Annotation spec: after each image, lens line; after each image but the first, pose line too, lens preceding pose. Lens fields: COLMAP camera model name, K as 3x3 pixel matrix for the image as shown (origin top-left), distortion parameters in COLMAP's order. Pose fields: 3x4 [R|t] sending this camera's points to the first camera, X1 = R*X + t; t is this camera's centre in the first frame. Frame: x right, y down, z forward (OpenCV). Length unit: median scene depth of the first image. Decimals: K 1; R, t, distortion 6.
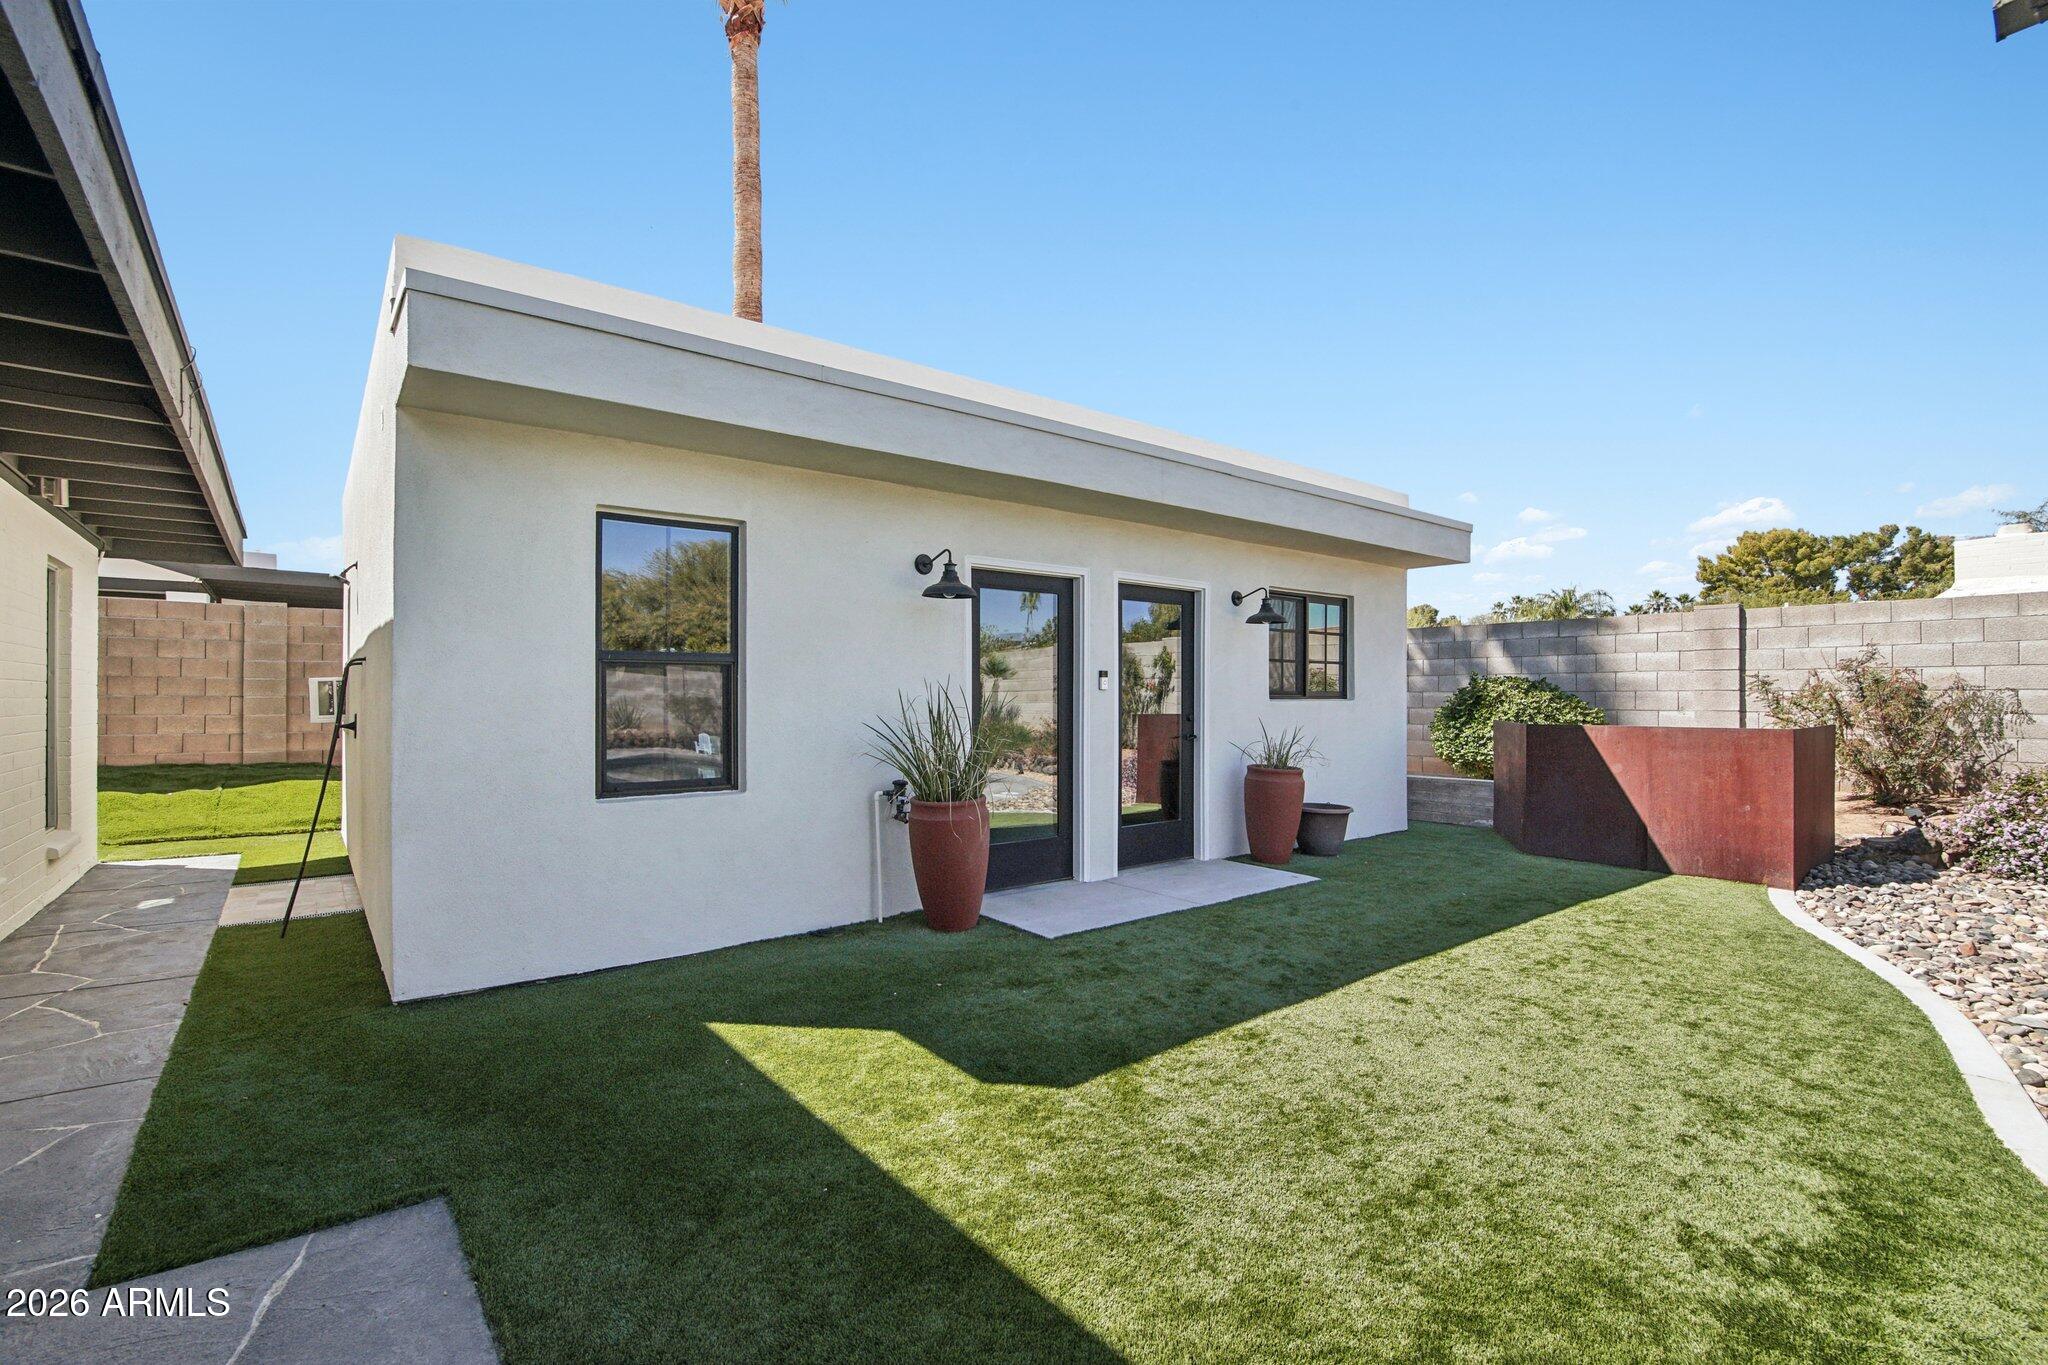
lens RADIAL K [[932.5, 0, 1030.9], [0, 932.5, 685.7], [0, 0, 1]] dist [-0.011351, -0.000125]
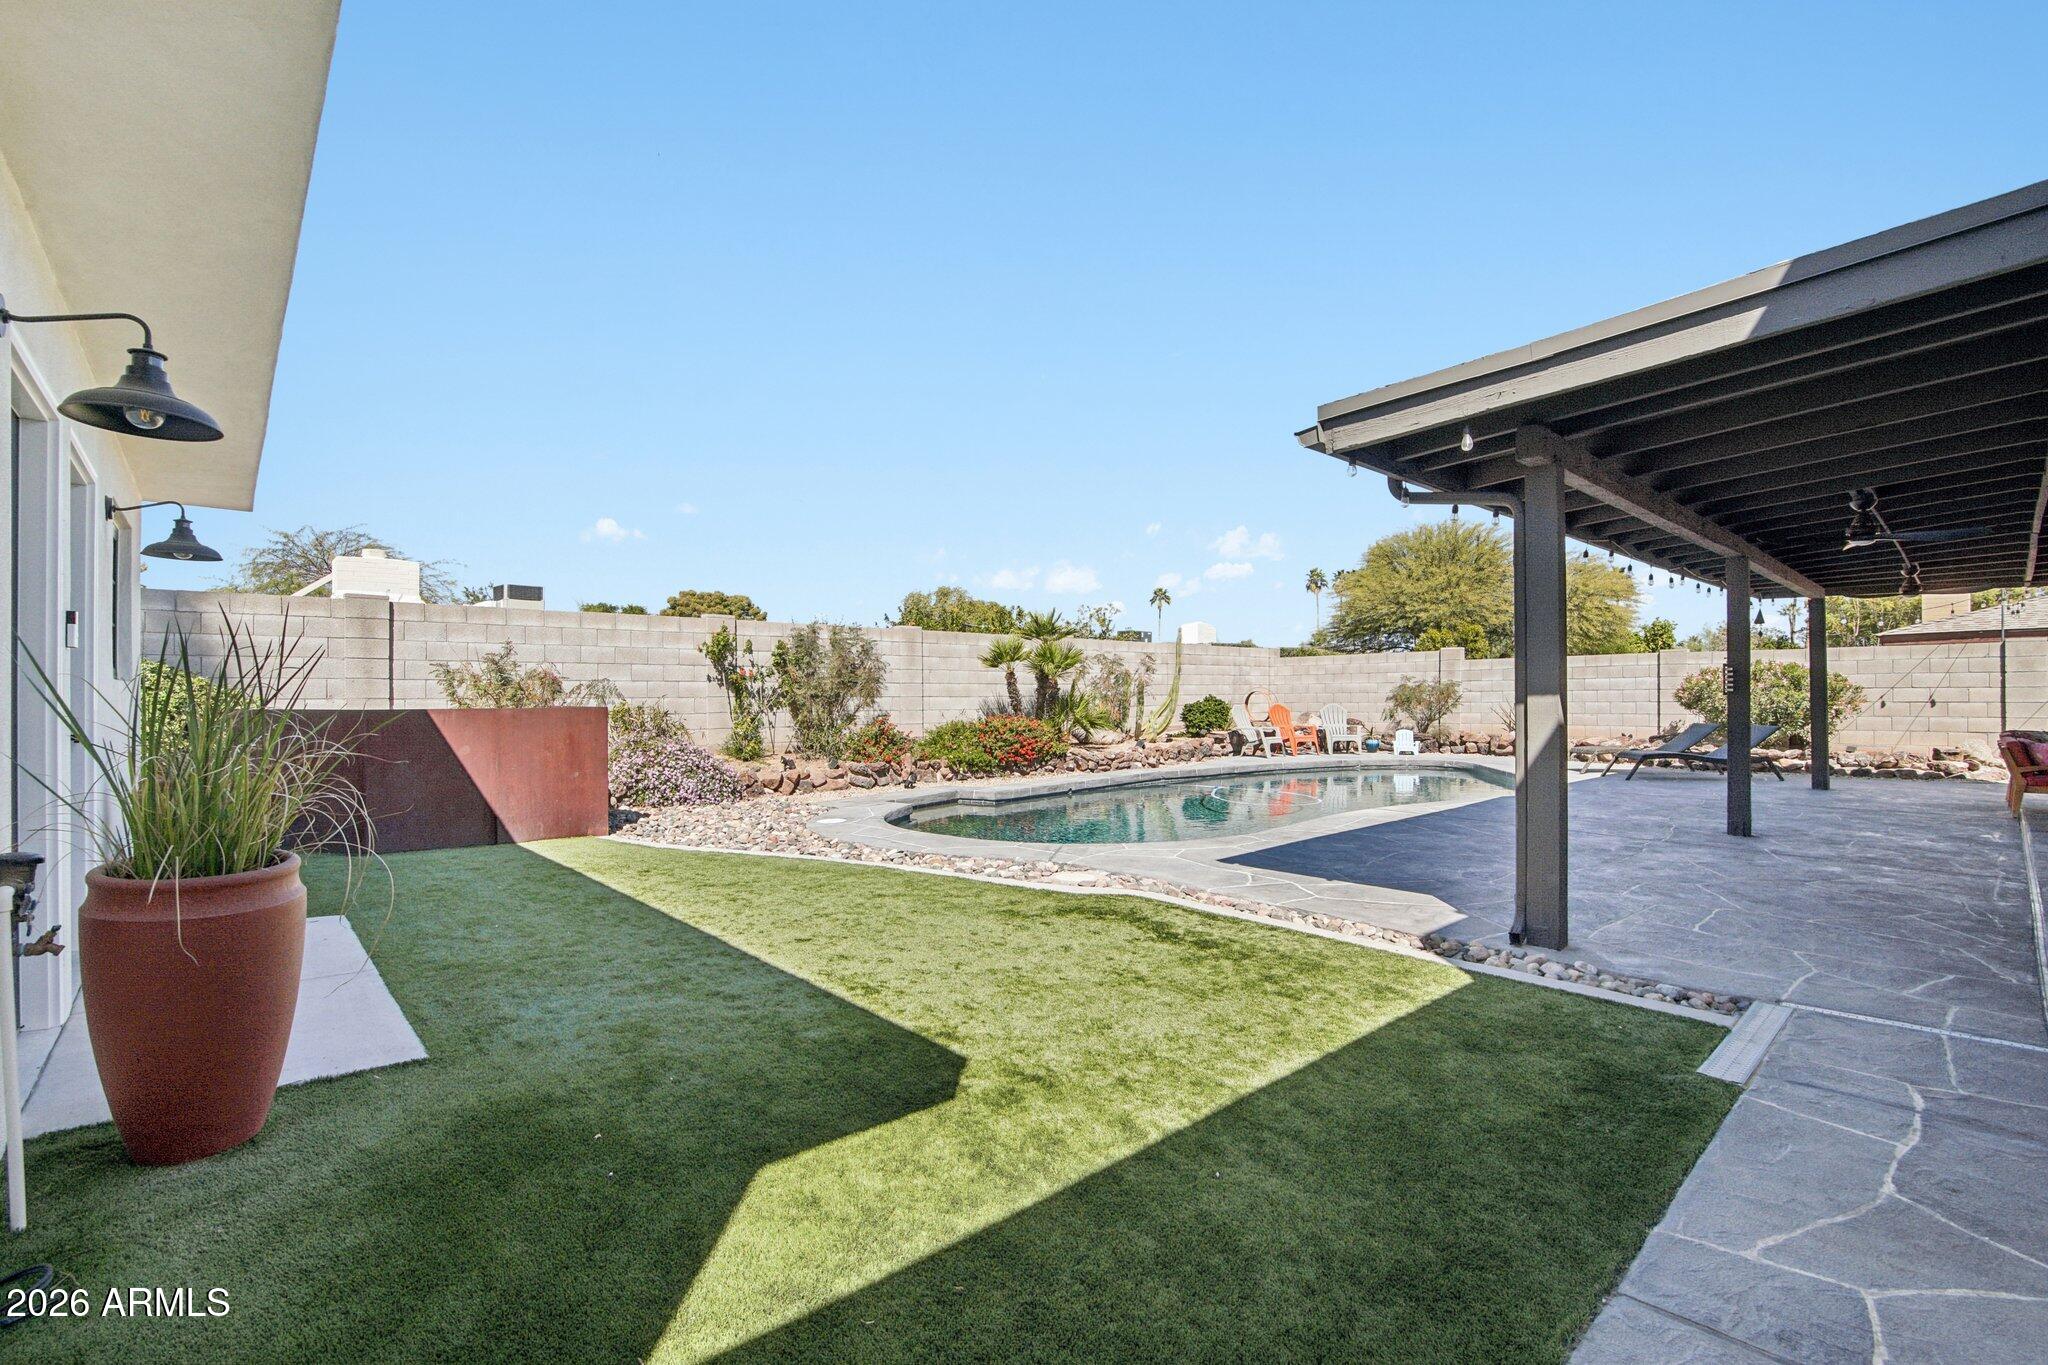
lens RADIAL K [[932.5, 0, 1026.6], [0, 932.5, 691.6], [0, 0, 1]] dist [-0.011351, -0.000125]
pose [[-0.059646, 0.002396, 0.998217, -0.711957], [-0.005778, 0.999980, -0.002745, 0.040052], [-0.998203, -0.005932, -0.059631, 0.774537]]
